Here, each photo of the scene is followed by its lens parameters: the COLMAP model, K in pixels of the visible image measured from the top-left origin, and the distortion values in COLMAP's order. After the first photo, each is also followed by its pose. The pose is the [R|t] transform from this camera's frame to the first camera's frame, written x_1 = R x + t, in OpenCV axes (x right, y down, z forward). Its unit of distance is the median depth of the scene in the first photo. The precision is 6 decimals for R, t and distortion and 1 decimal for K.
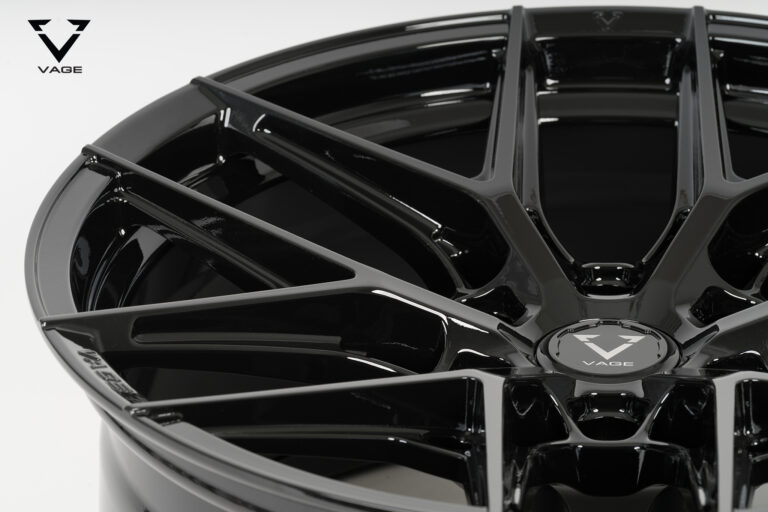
lens RADIAL K [[4530.8, 0, 384.0], [0, 4530.8, 256.0], [0, 0, 1]] dist [0.038753, 7.446441]
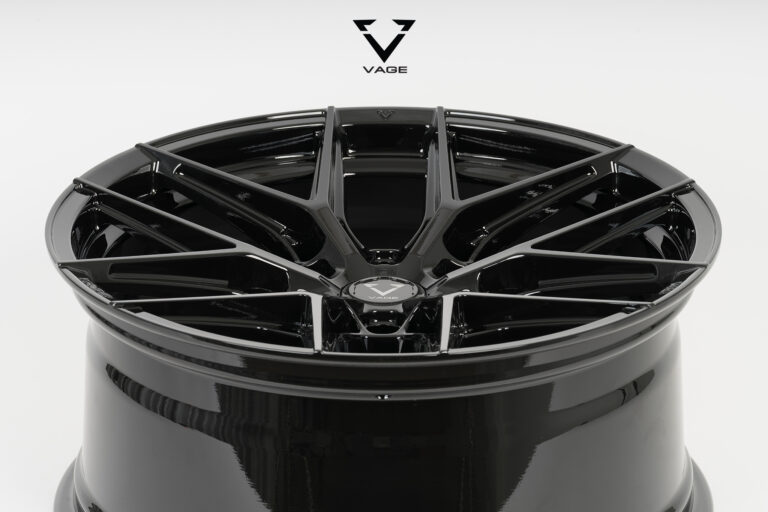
lens RADIAL K [[4530.8, 0, 384.0], [0, 4530.8, 256.0], [0, 0, 1]] dist [0.038753, 7.446441]
pose [[0.999188, 0.002401, 0.040223, -0.018747], [0.000616, 0.997195, -0.074844, 0.131216], [-0.040290, 0.074808, 0.996384, -0.687155]]
